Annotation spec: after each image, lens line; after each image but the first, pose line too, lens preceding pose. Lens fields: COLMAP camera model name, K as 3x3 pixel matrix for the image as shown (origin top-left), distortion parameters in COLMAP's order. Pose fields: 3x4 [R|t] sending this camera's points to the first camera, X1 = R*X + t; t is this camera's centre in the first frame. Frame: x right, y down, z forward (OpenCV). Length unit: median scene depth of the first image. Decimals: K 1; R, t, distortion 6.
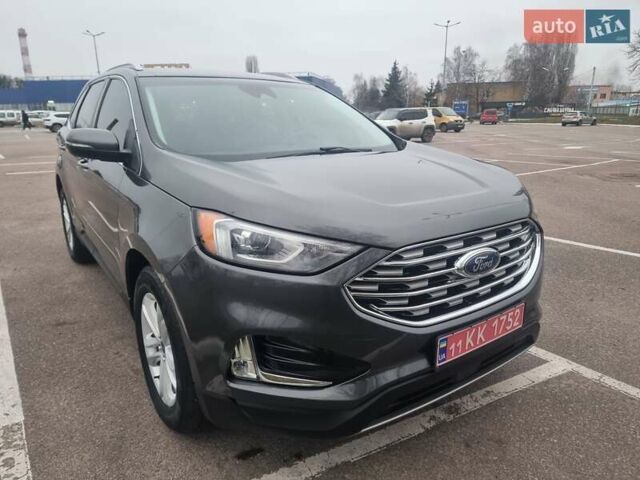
lens RADIAL K [[435.3, 0, 325.4], [0, 435.3, 239.0], [0, 0, 1]] dist [0.027159, -0.026929]
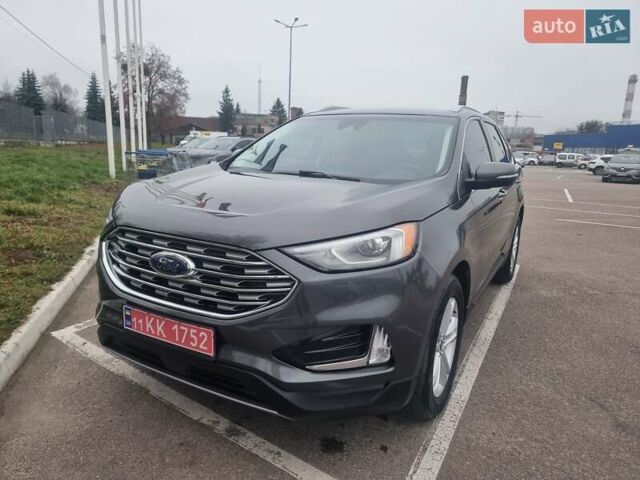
lens RADIAL K [[450.2, 0, 342.8], [0, 450.2, 246.3], [0, 0, 1]] dist [0.027375, 0.000655]
pose [[0.440304, 0.206621, -0.873751, 1.269971], [-0.282244, 0.955679, 0.083765, -0.174408], [0.852332, 0.209729, 0.479107, 0.664840]]
